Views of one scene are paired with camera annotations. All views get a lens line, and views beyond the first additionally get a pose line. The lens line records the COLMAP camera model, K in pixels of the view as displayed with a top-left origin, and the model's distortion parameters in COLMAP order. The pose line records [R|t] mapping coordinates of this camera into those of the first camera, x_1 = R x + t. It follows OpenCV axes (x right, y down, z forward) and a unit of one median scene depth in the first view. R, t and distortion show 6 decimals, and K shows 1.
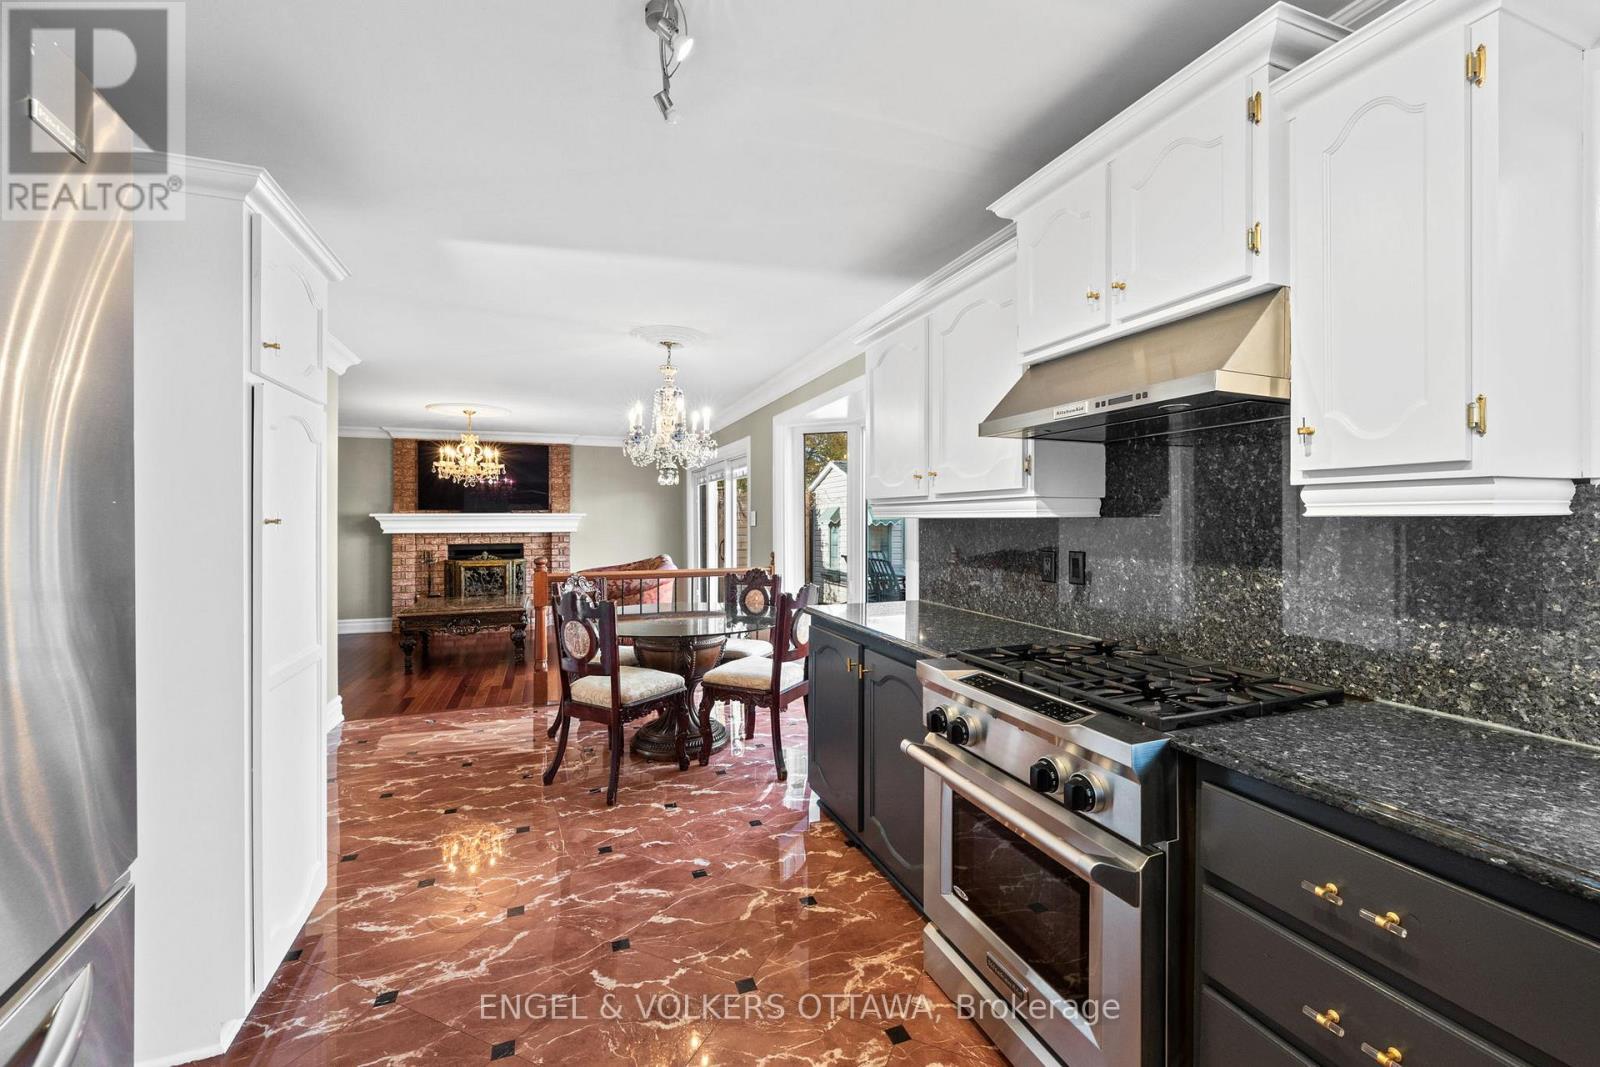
lens RADIAL K [[653.2, 0, 808.3], [0, 653.2, 517.4], [0, 0, 1]] dist [-0.000233, -0.000266]
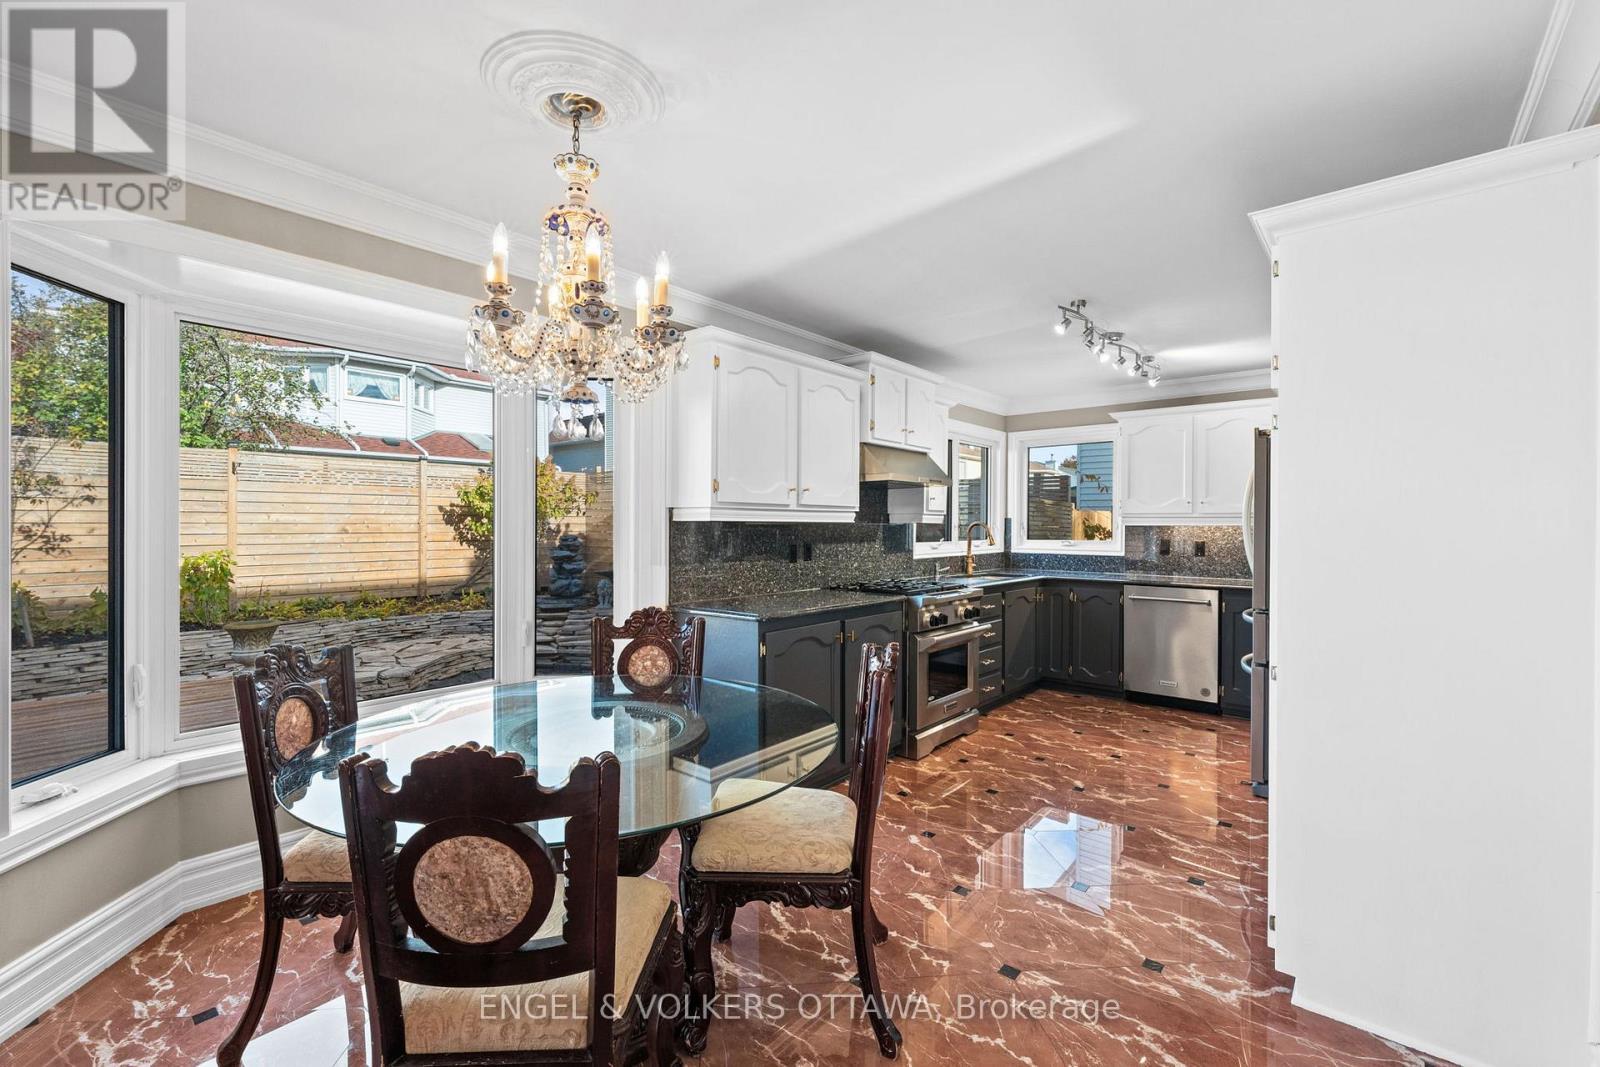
lens RADIAL K [[687.2, 0, 791.2], [0, 687.2, 532.6], [0, 0, 1]] dist [-0.002783, -0.000376]
pose [[-0.466850, -0.010030, 0.884280, -0.370371], [-0.007698, 0.999944, 0.007278, 0.004455], [-0.884303, -0.003410, -0.466901, 0.592608]]
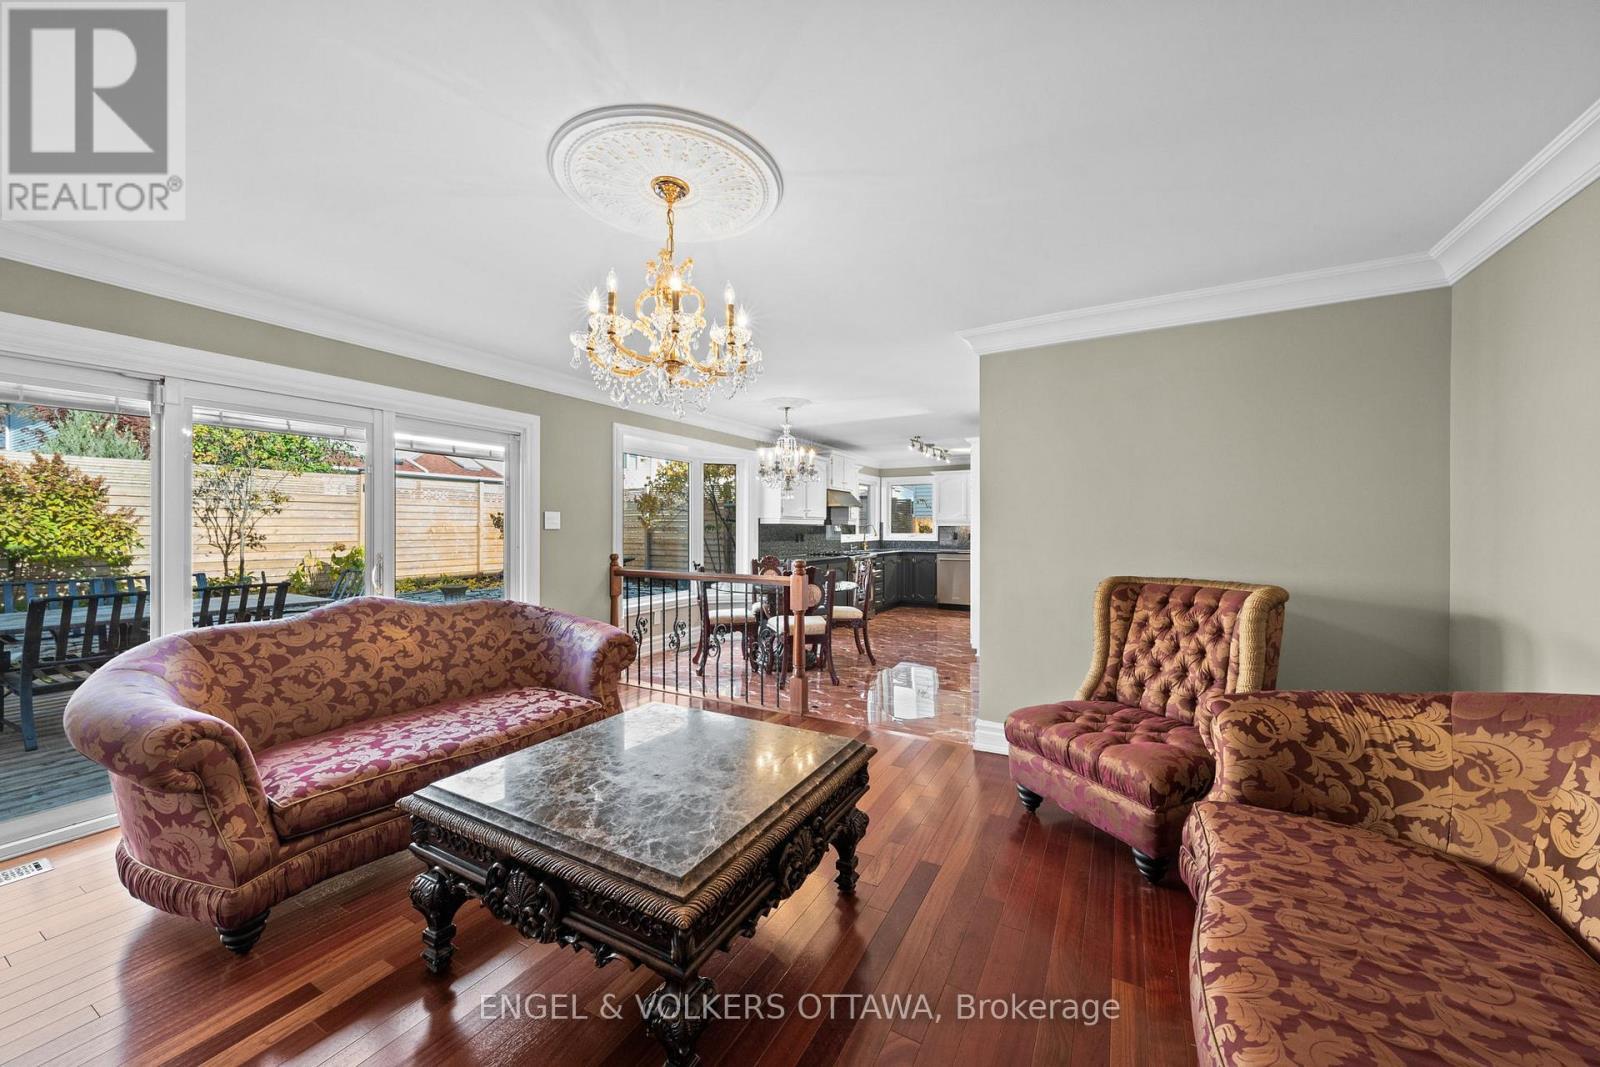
lens RADIAL K [[595.4, 0, 790.7], [0, 595.4, 528.2], [0, 0, 1]] dist [-0.000958, -0.000104]
pose [[-0.633580, 0.001106, 0.773676, -0.701885], [-0.003633, 0.999984, -0.004405, 0.011627], [-0.773669, -0.005602, -0.633566, 1.020533]]
